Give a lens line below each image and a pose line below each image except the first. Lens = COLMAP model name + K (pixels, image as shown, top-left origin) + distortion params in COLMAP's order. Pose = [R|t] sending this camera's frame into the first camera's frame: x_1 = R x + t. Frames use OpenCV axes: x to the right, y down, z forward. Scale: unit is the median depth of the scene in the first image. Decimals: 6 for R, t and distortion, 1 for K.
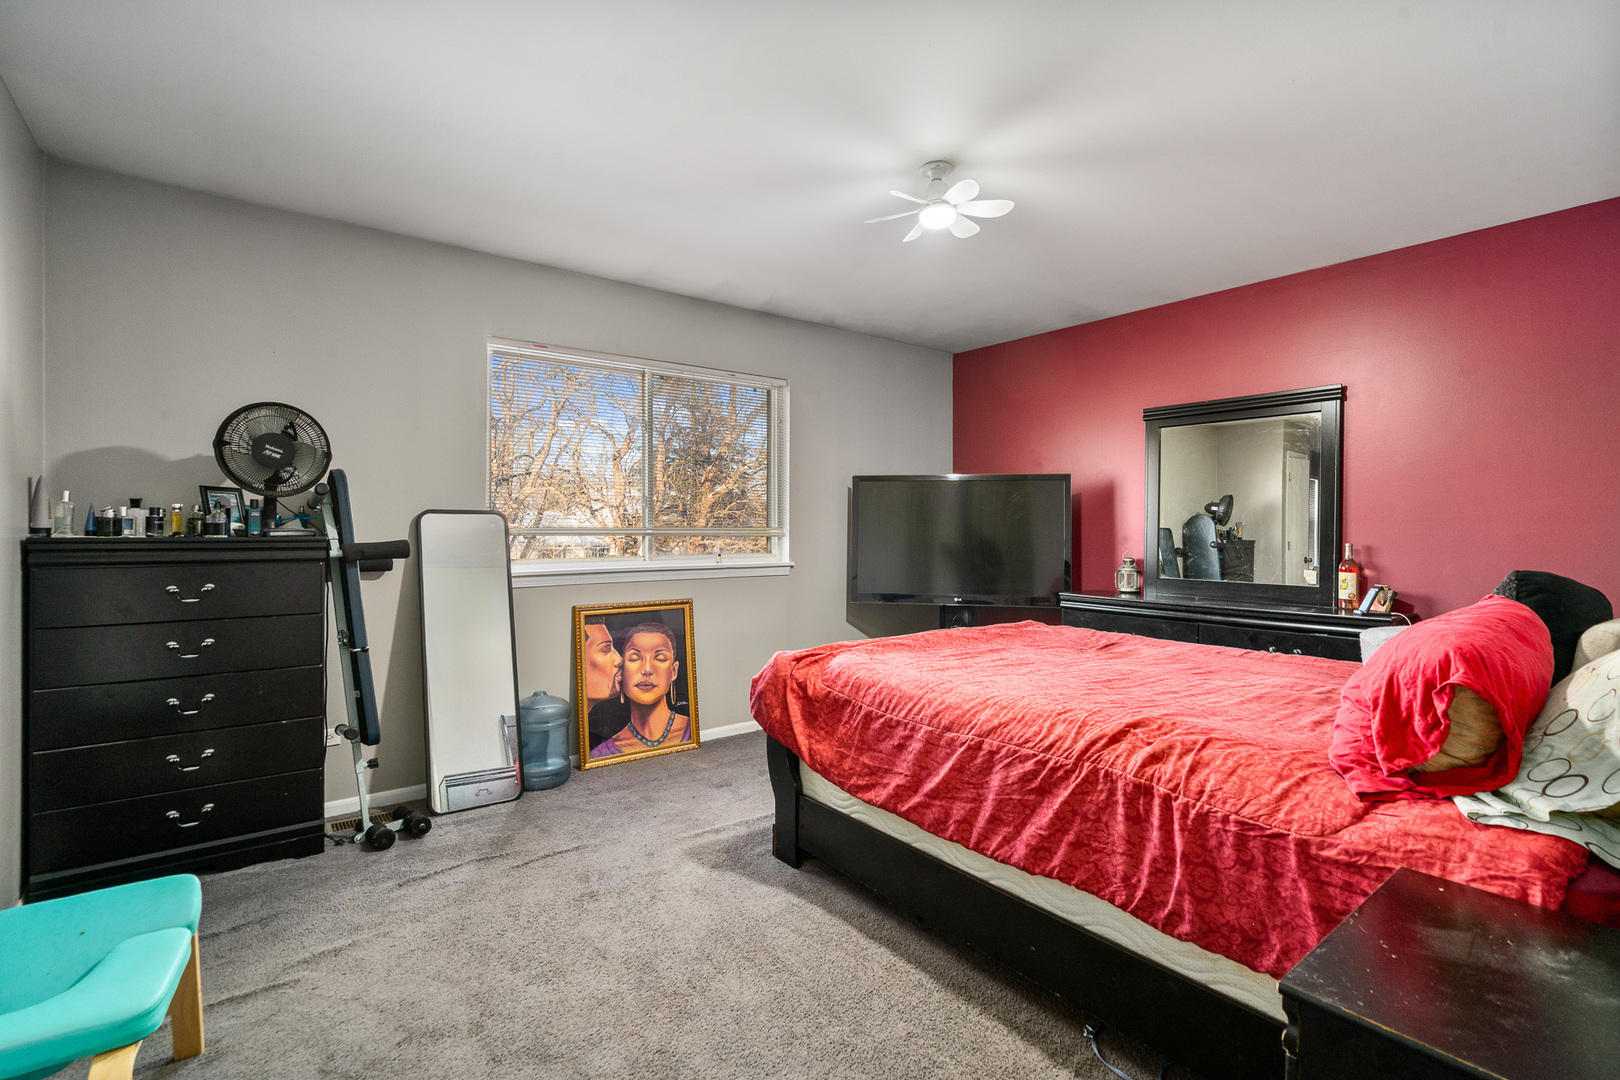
lens RADIAL K [[747.3, 0, 808.4], [0, 747.3, 529.7], [0, 0, 1]] dist [0.003822, -0.000011]
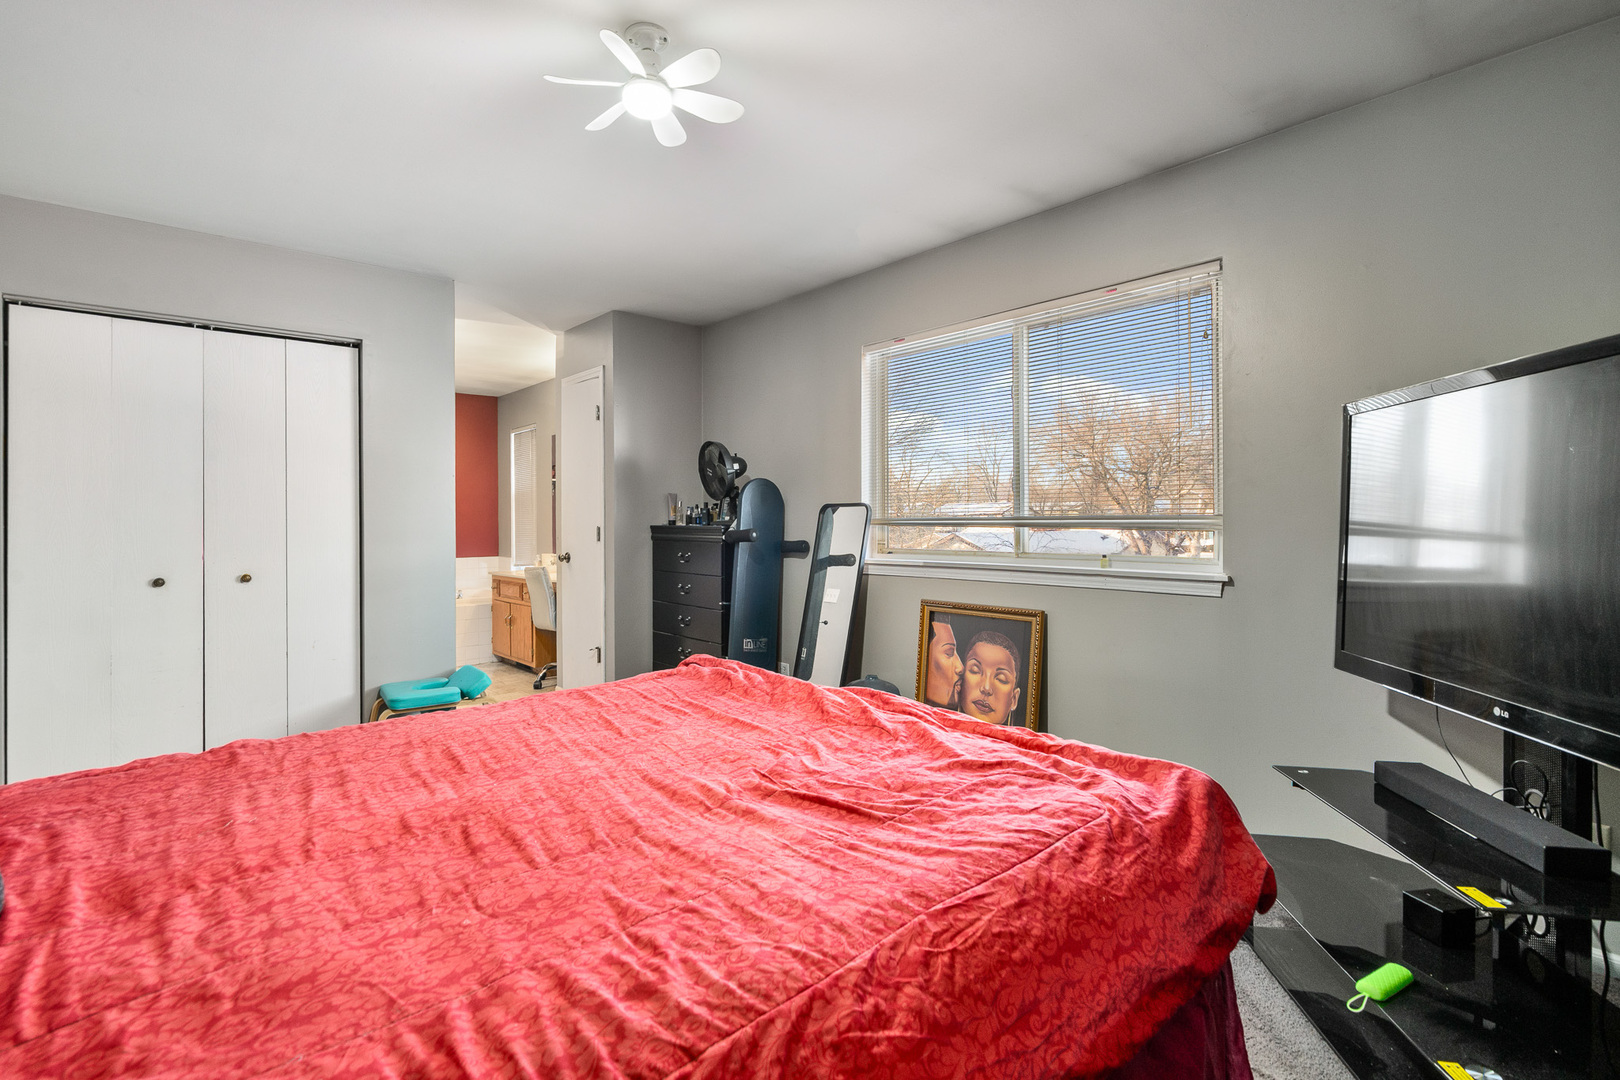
lens RADIAL K [[747.3, 0, 808.4], [0, 747.3, 529.7], [0, 0, 1]] dist [0.003822, -0.000011]
pose [[0.087916, 0.006549, -0.996106, 0.603395], [-0.001512, 0.999978, 0.006441, 0.006172], [0.996127, 0.000940, 0.087924, 0.737723]]
